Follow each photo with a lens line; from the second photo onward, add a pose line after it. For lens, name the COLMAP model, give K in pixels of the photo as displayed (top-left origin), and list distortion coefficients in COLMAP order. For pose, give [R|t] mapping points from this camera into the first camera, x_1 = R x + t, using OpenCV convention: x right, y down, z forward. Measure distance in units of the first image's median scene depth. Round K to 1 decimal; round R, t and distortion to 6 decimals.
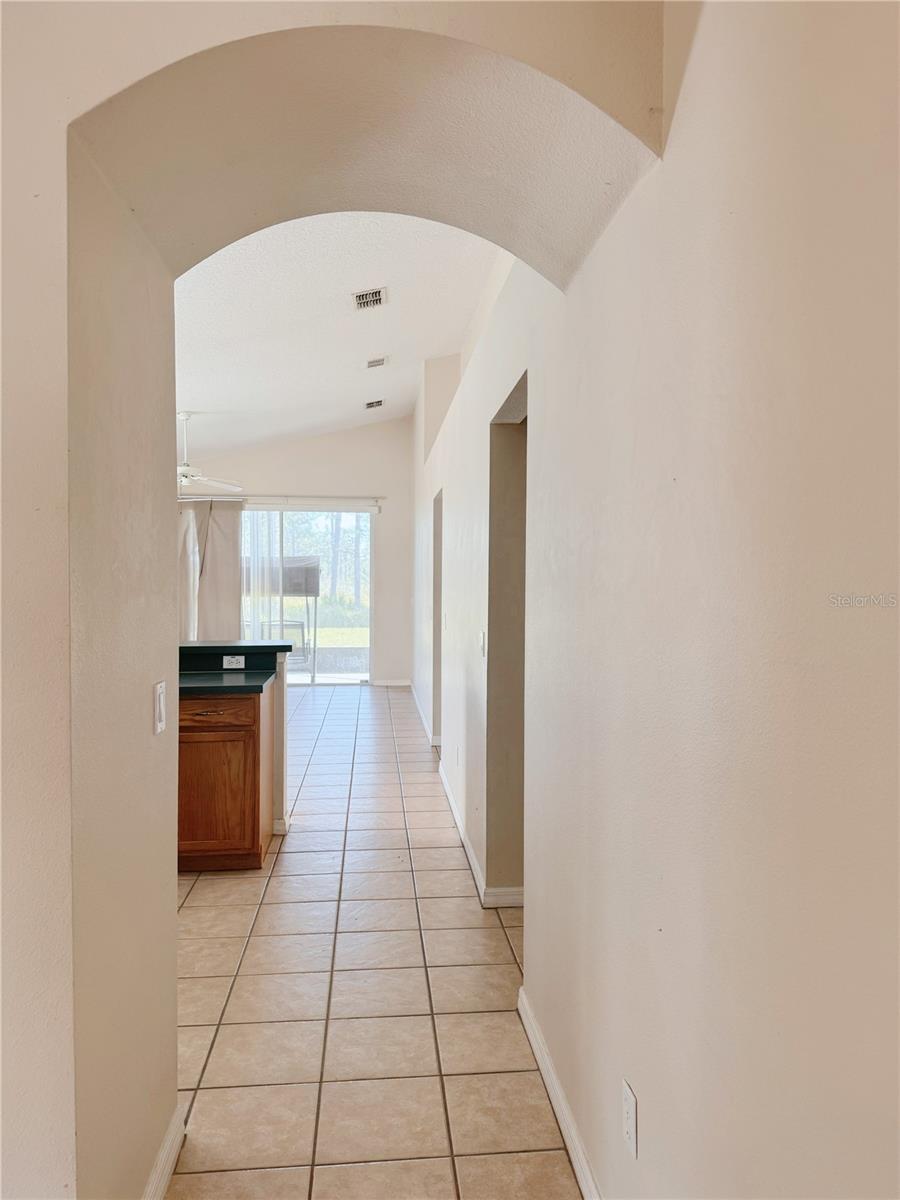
lens RADIAL K [[848.0, 0, 451.9], [0, 848.0, 597.3], [0, 0, 1]] dist [0.071165, -0.057118]
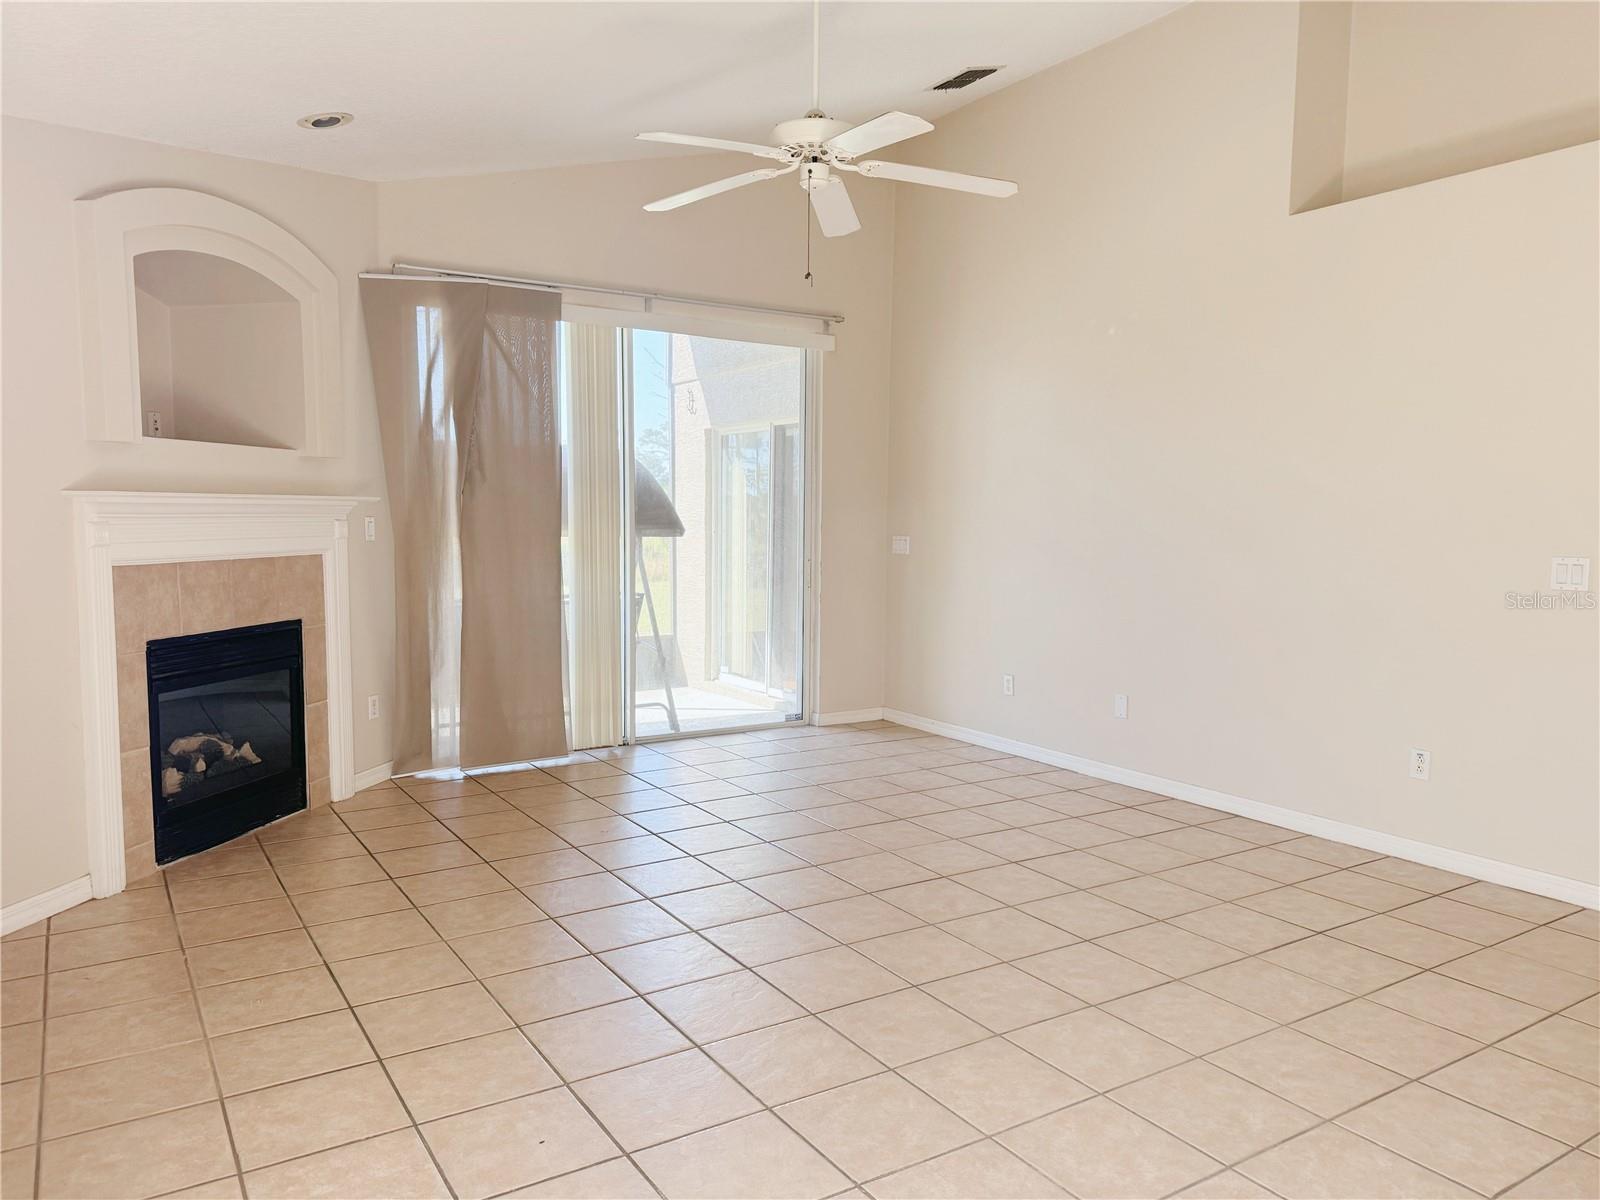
lens RADIAL K [[1130.7, 0, 806.5], [0, 1130.7, 609.0], [0, 0, 1]] dist [0.071165, -0.057118]
pose [[0.884690, -0.040879, 0.464385, -0.401340], [0.010370, 0.997627, 0.068063, -0.001483], [-0.466065, -0.055399, 0.883014, 0.471162]]
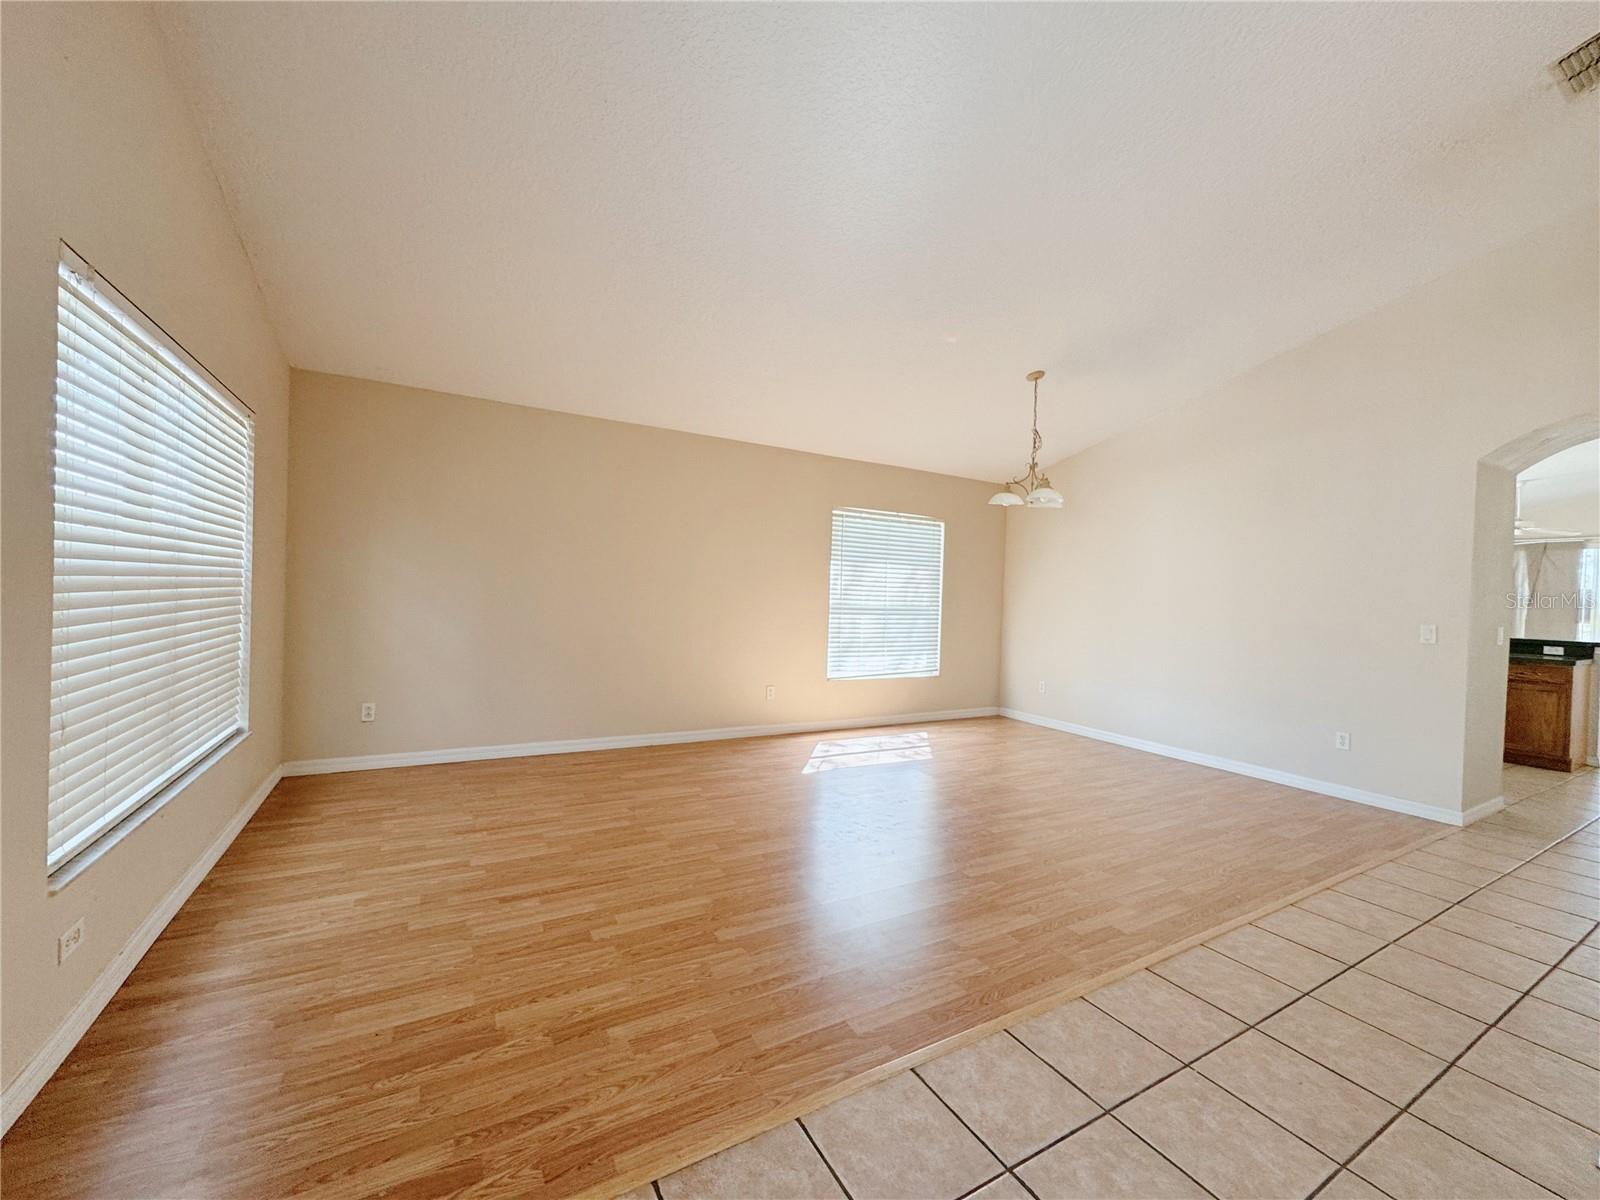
lens RADIAL K [[638.4, 0, 795.3], [0, 638.4, 605.7], [0, 0, 1]] dist [-0.005971, 0.000210]
pose [[0.411777, 0.033759, -0.910659, 0.110198], [-0.049158, 0.998681, 0.014794, 0.017848], [0.909958, 0.038674, 0.412893, -0.370506]]
